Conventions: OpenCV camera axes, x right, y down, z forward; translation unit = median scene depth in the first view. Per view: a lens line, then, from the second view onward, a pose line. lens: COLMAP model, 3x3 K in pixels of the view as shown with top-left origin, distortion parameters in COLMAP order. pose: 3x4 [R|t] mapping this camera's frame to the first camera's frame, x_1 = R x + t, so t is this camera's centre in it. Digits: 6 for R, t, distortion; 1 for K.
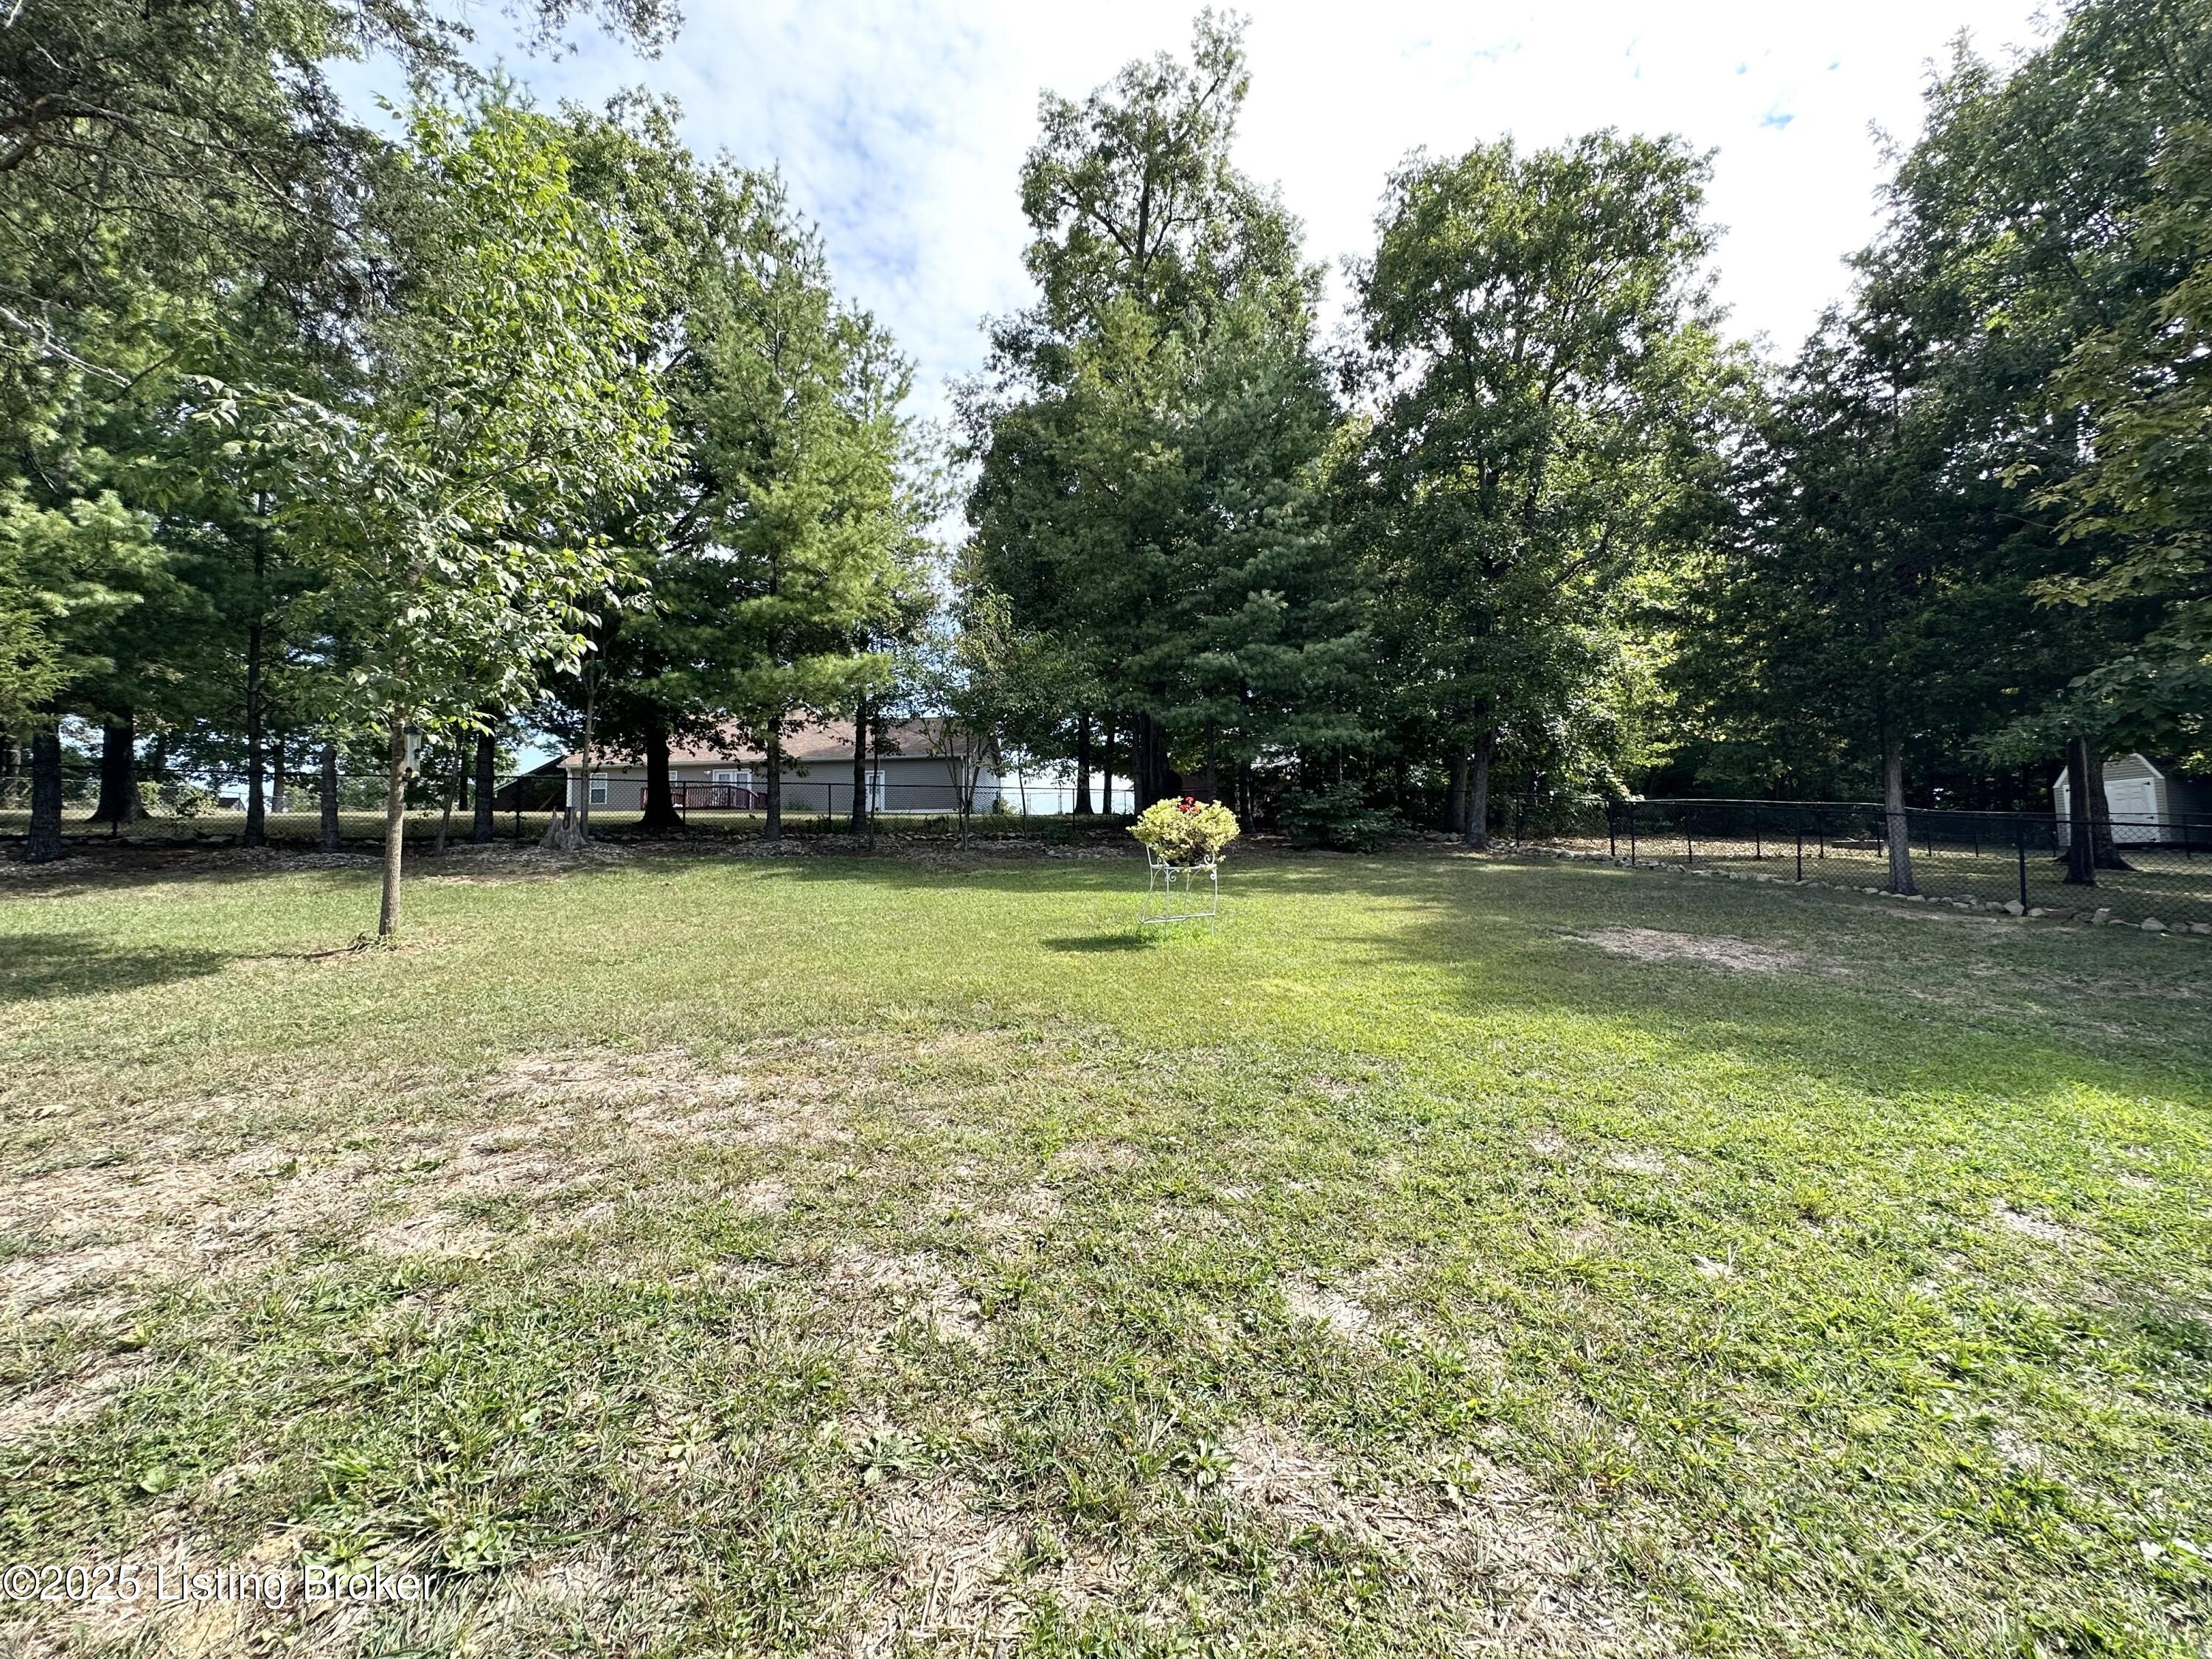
lens RADIAL K [[887.1, 0, 1106.0], [0, 887.1, 829.5], [0, 0, 1]] dist [-0.005056, 0.000211]
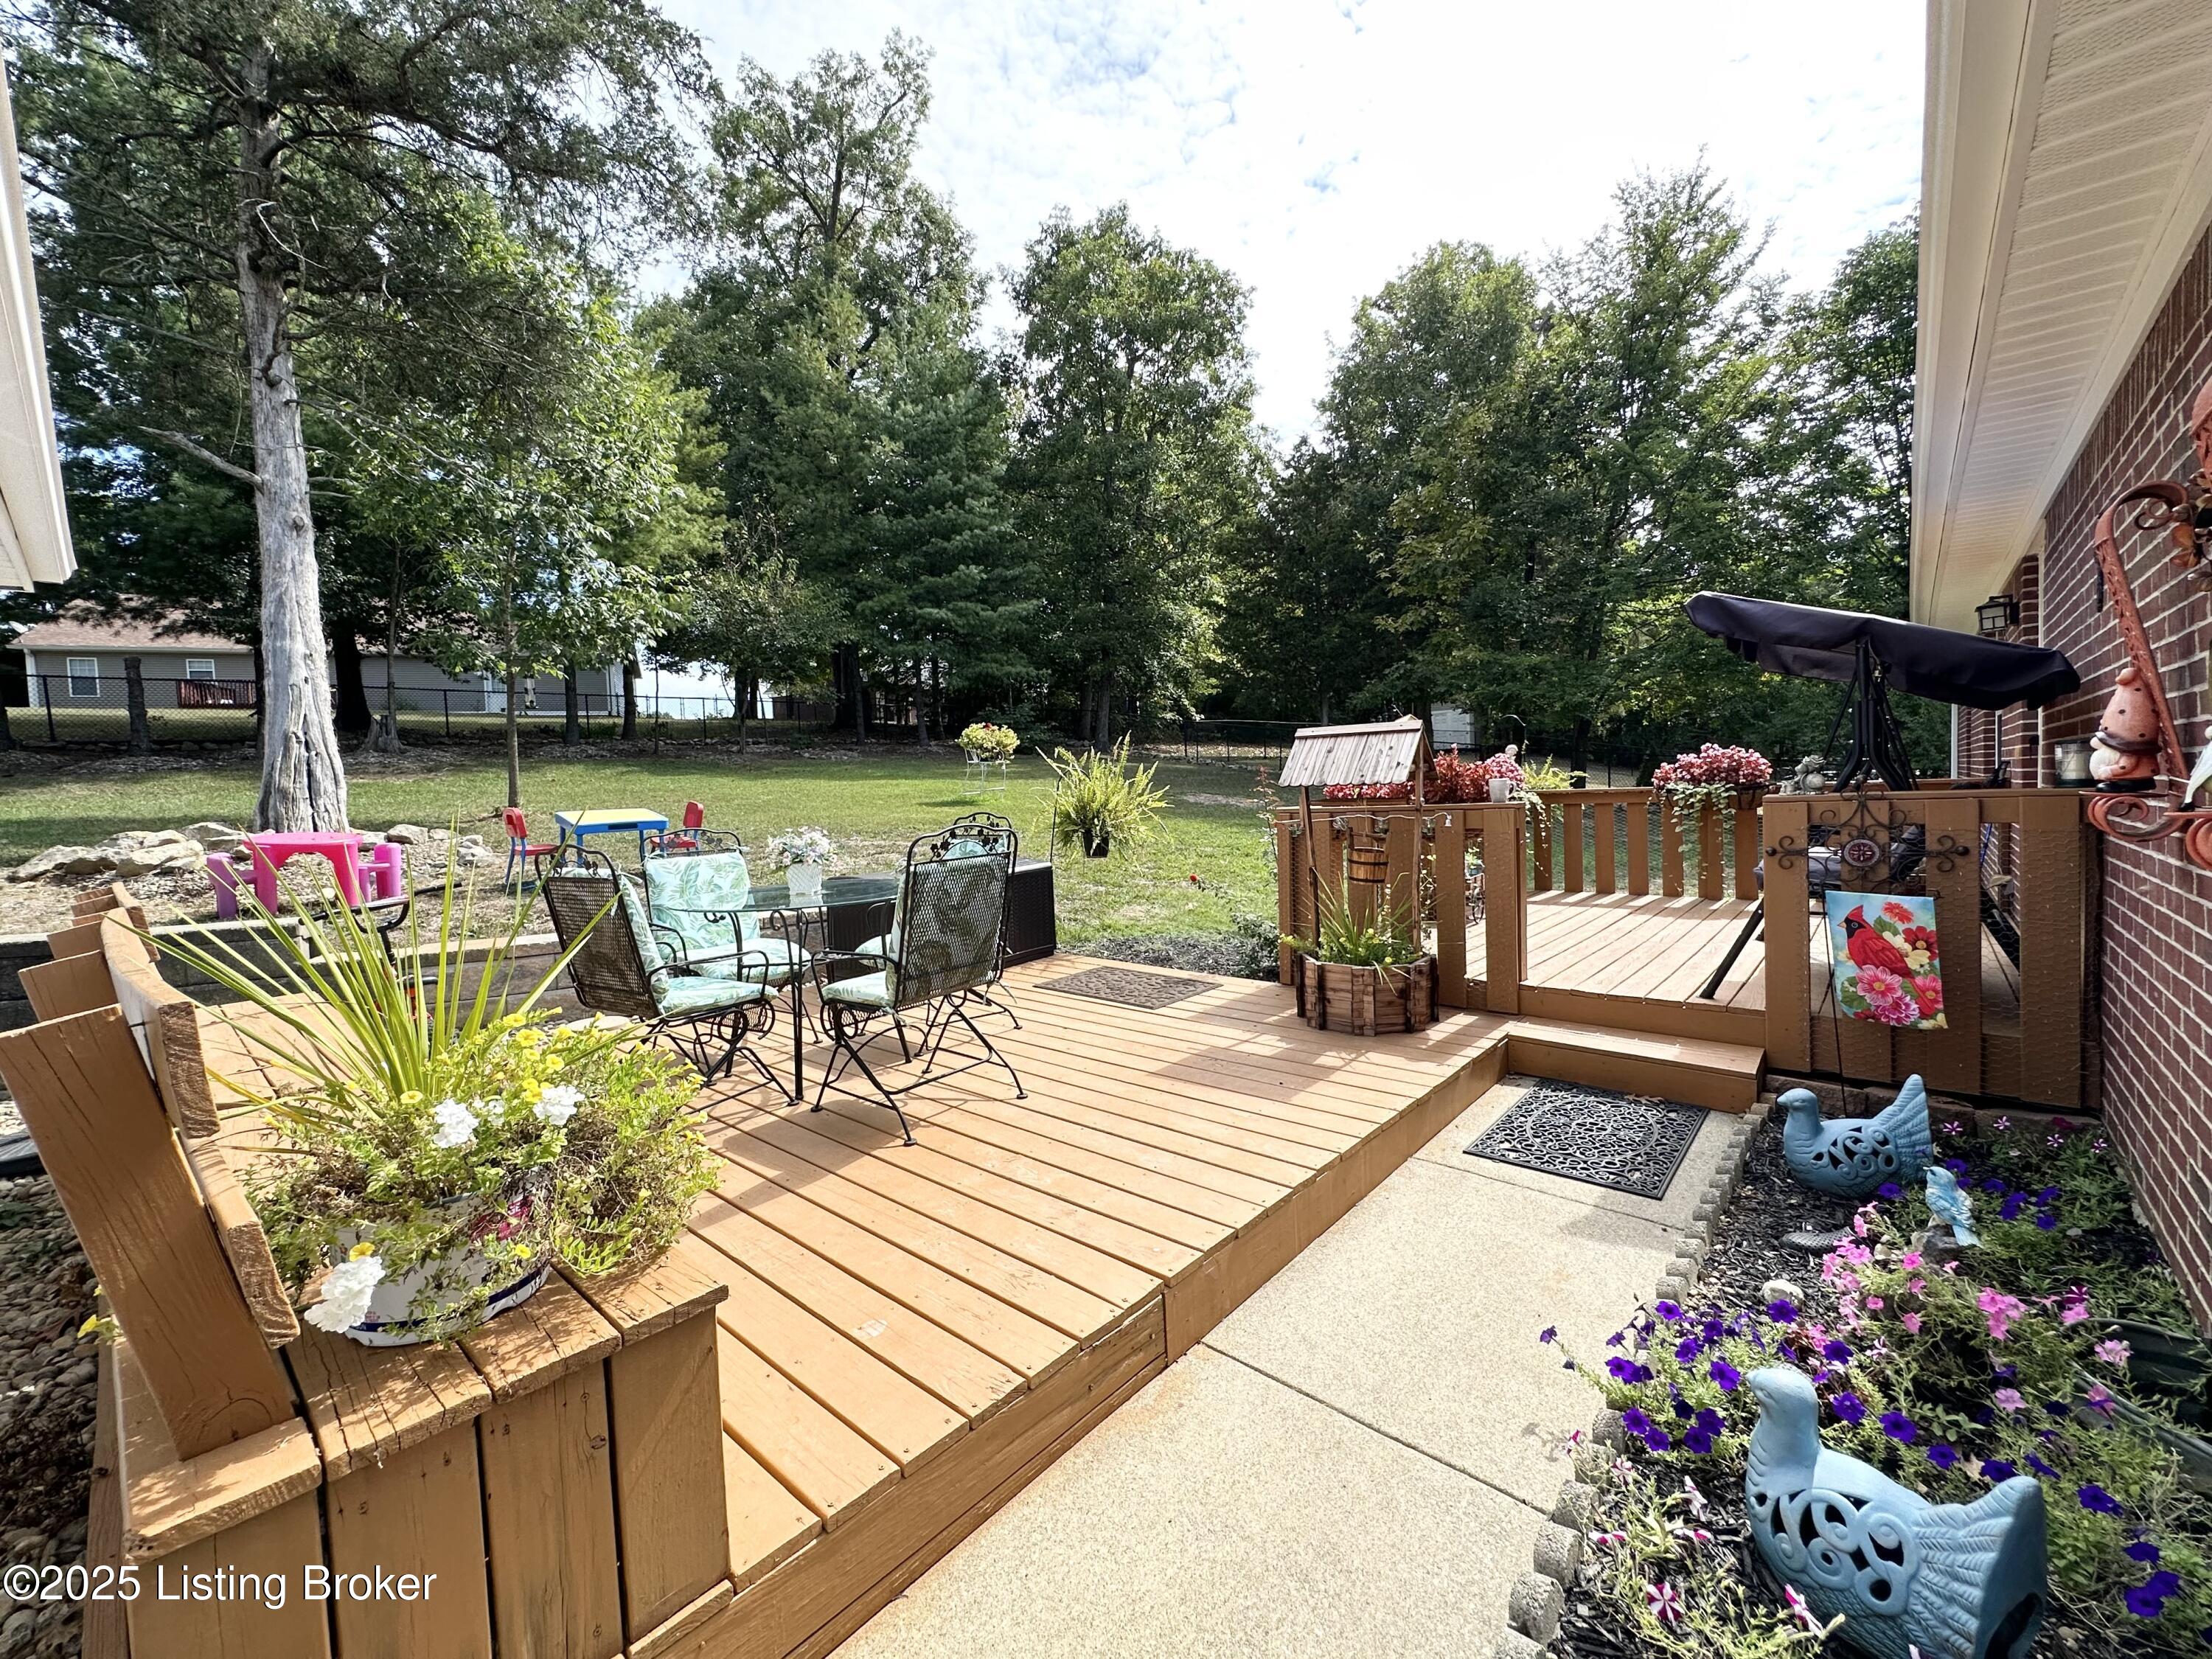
lens RADIAL K [[887.1, 0, 1106.0], [0, 887.1, 829.5], [0, 0, 1]] dist [-0.005056, 0.000211]
pose [[0.904769, -0.038302, 0.424176, -0.200091], [-0.007942, 0.994257, 0.106719, -0.007082], [-0.425828, -0.099925, 0.899270, -0.319806]]
